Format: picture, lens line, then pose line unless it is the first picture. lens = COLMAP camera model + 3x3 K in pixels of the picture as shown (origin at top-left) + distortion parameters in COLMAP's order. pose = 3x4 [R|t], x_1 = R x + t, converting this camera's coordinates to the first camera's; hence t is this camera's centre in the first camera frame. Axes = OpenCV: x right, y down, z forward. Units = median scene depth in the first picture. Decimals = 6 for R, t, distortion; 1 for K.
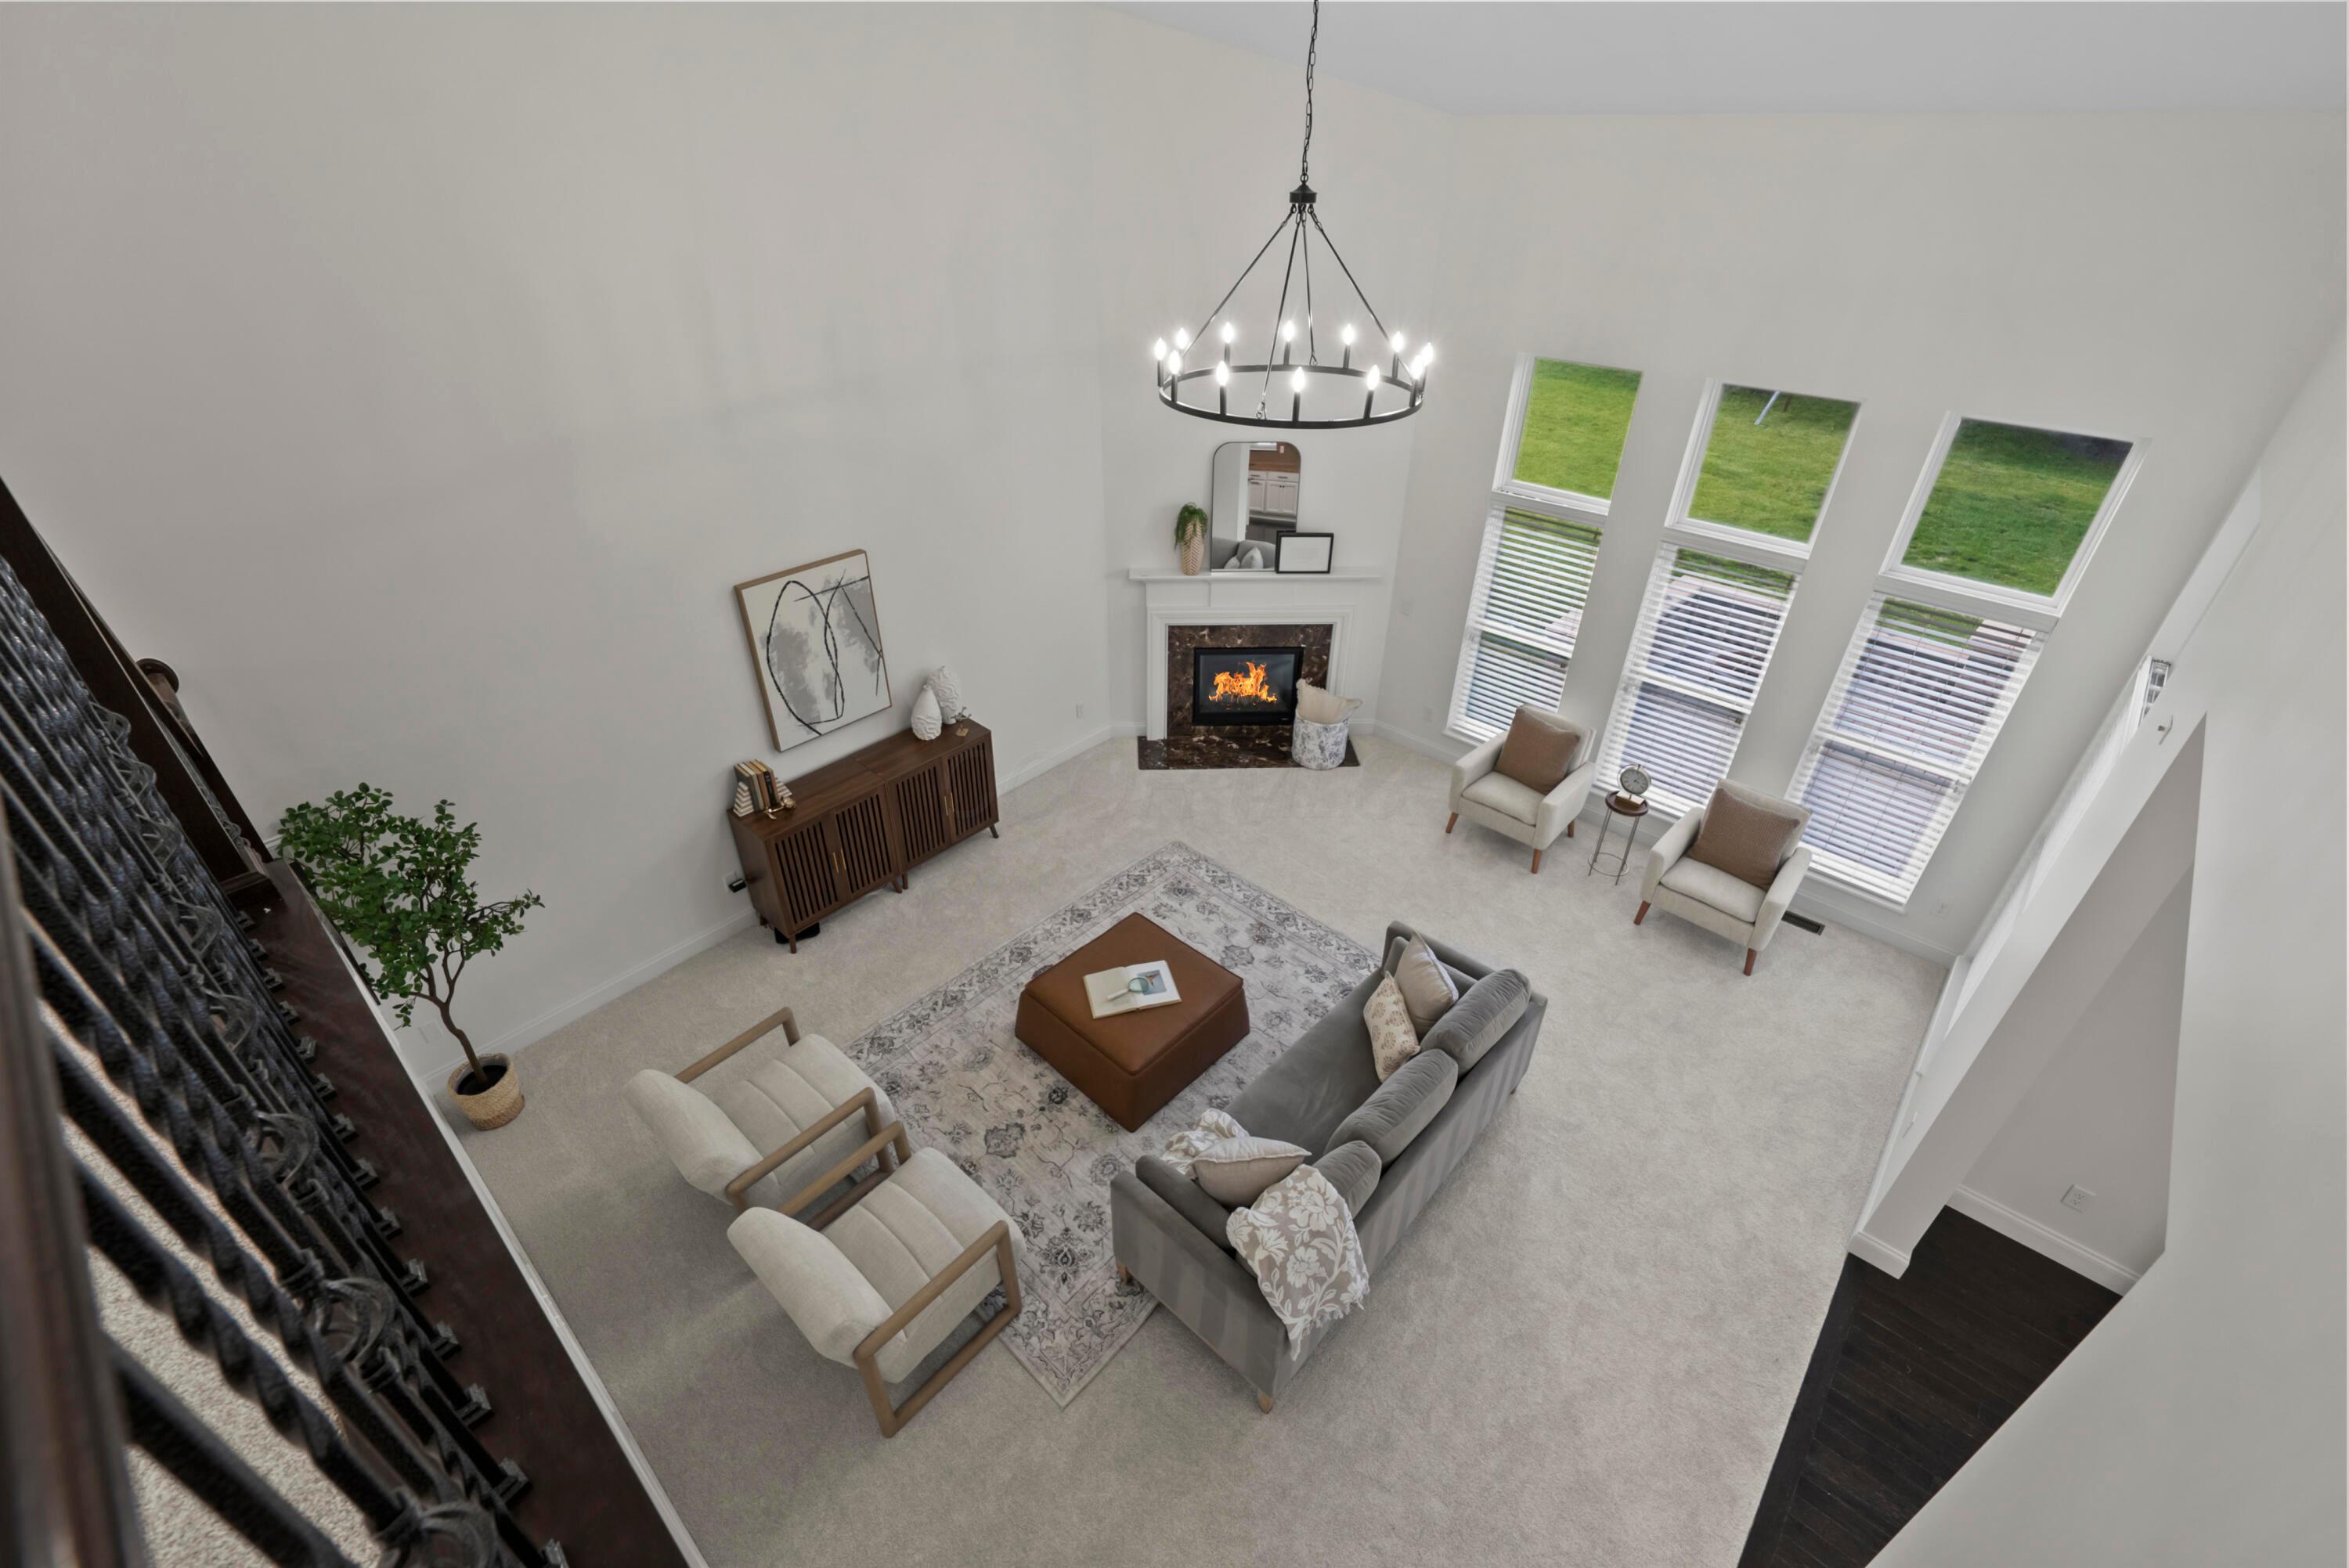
lens RADIAL K [[988.5, 0, 1174.5], [0, 988.5, 777.5], [0, 0, 1]] dist [0.000251, -0.000010]
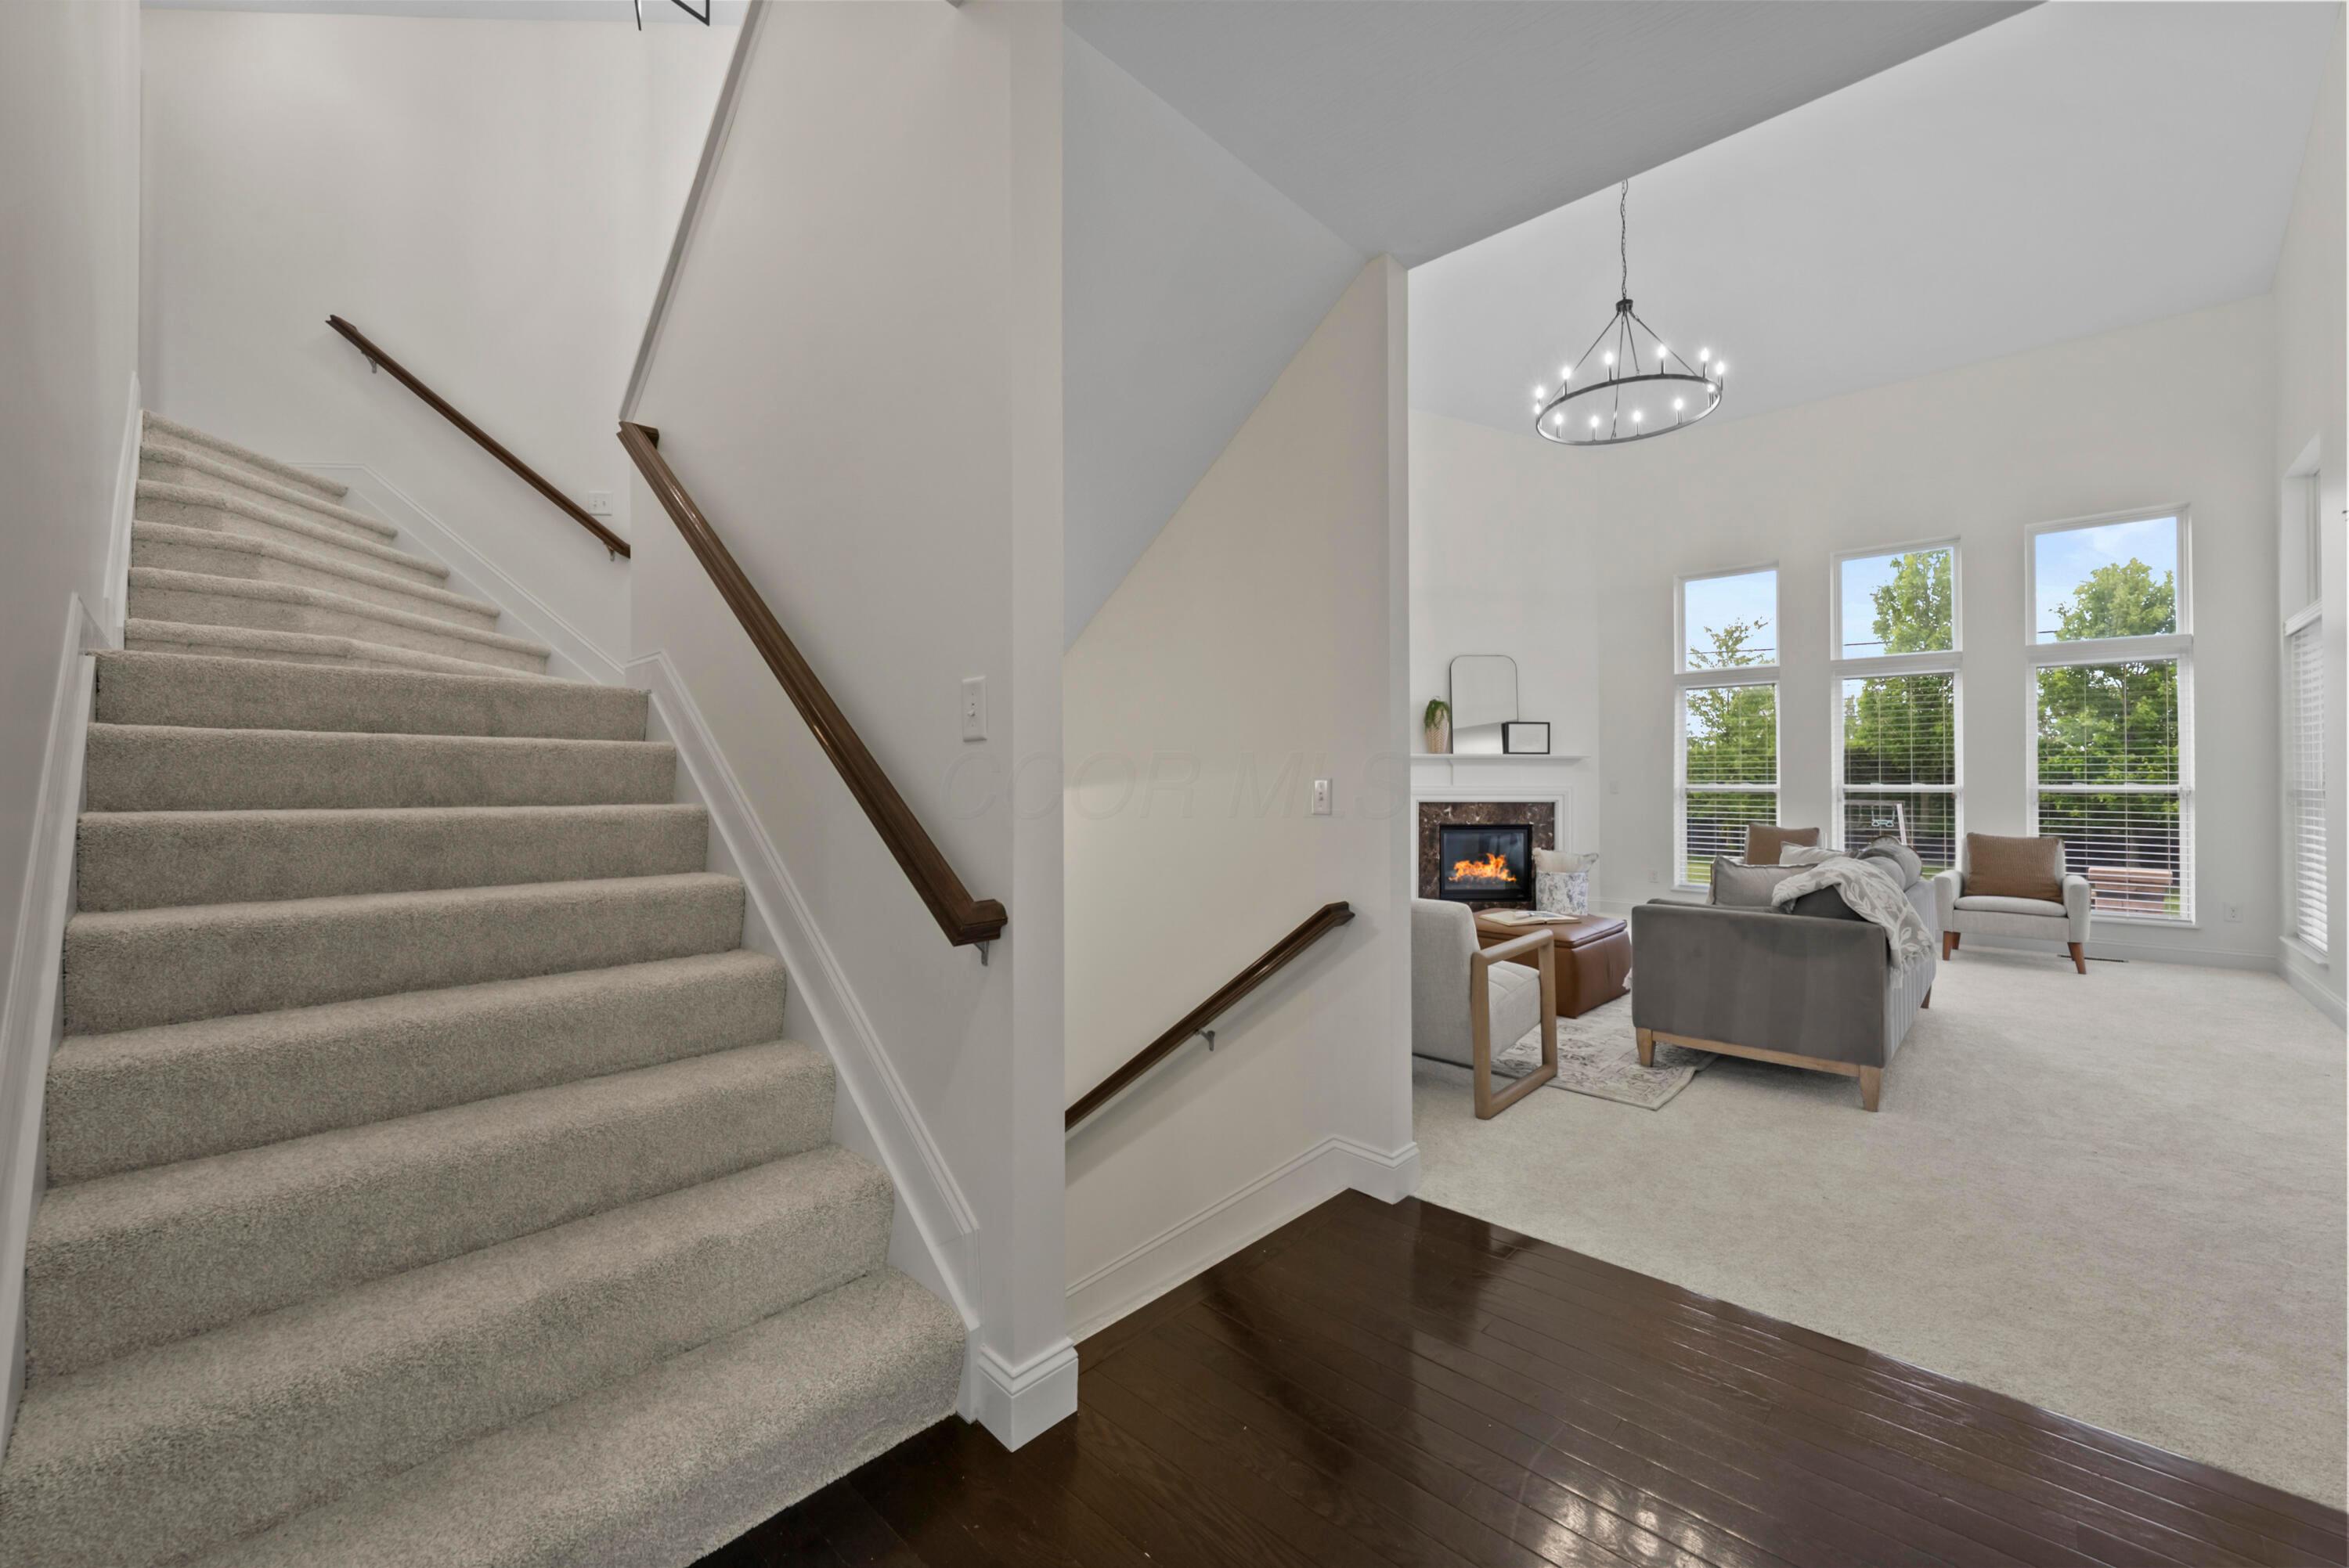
lens RADIAL K [[923.6, 0, 1179.0], [0, 923.6, 775.0], [0, 0, 1]] dist [0.000106, -0.000046]
pose [[0.999867, -0.010702, -0.012267, -0.285223], [0.002087, 0.831601, -0.555370, 0.444207], [0.016144, 0.555271, 0.831513, 0.043609]]
